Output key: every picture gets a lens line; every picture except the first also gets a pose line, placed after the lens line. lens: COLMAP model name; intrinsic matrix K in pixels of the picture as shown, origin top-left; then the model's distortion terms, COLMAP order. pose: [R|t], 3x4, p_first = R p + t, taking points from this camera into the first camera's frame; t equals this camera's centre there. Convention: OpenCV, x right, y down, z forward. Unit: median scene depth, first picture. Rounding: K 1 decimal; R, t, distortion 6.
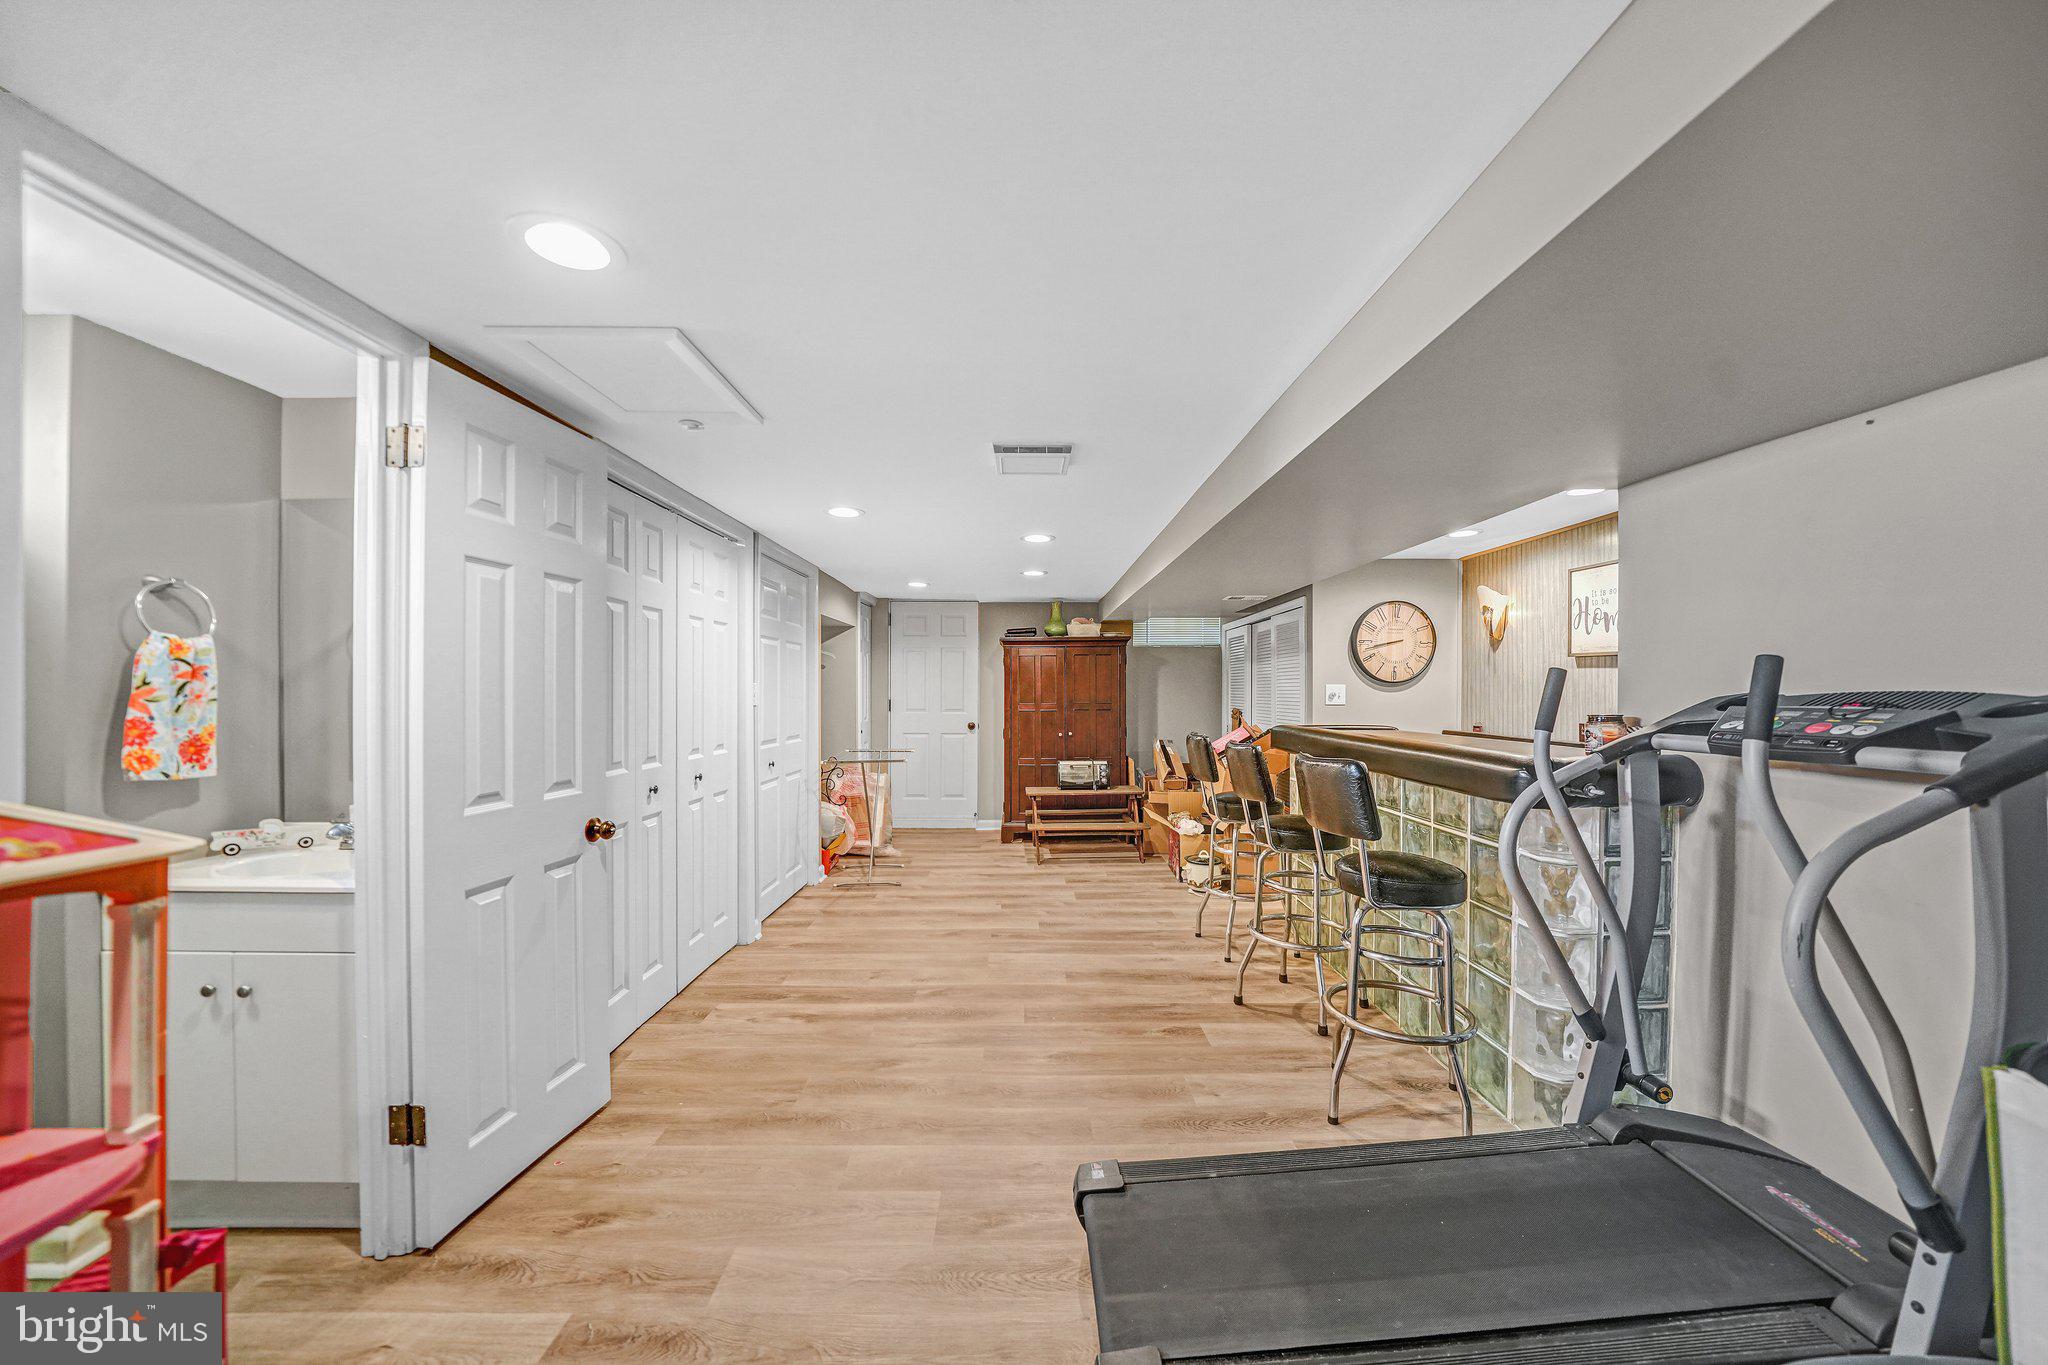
lens RADIAL K [[754.4, 0, 1018.6], [0, 754.4, 694.3], [0, 0, 1]] dist [-0.001647, -0.000038]
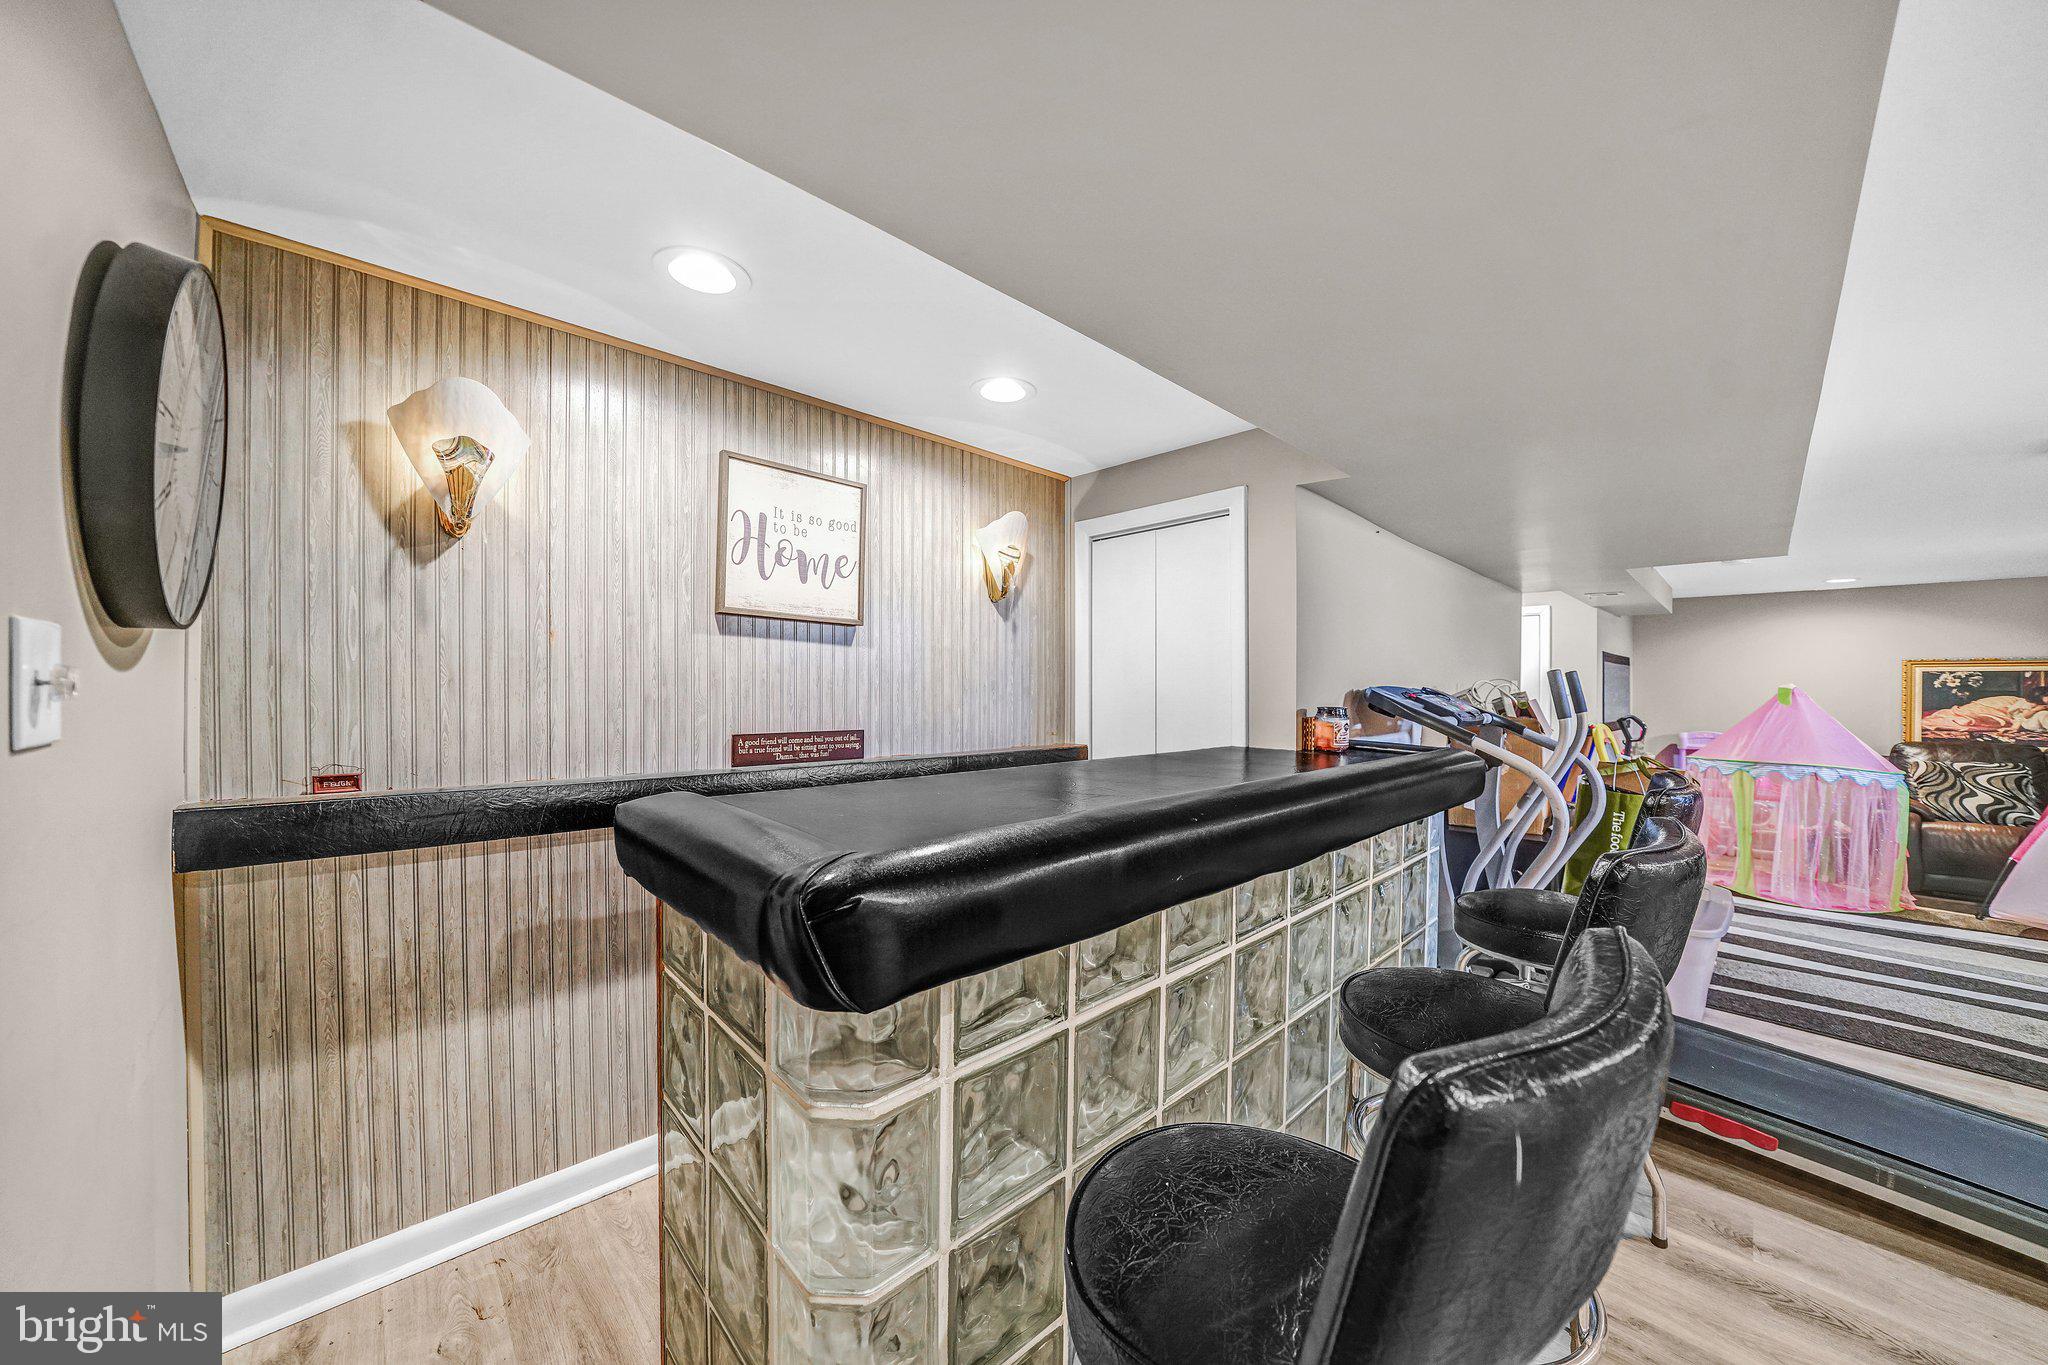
lens RADIAL K [[711.6, 0, 1026.5], [0, 711.6, 687.1], [0, 0, 1]] dist [-0.025613, 0.002660]
pose [[-0.693343, -0.014475, 0.720463, 0.118647], [-0.007971, 0.999891, 0.012418, -0.003120], [-0.720564, 0.002867, -0.693382, 0.648742]]
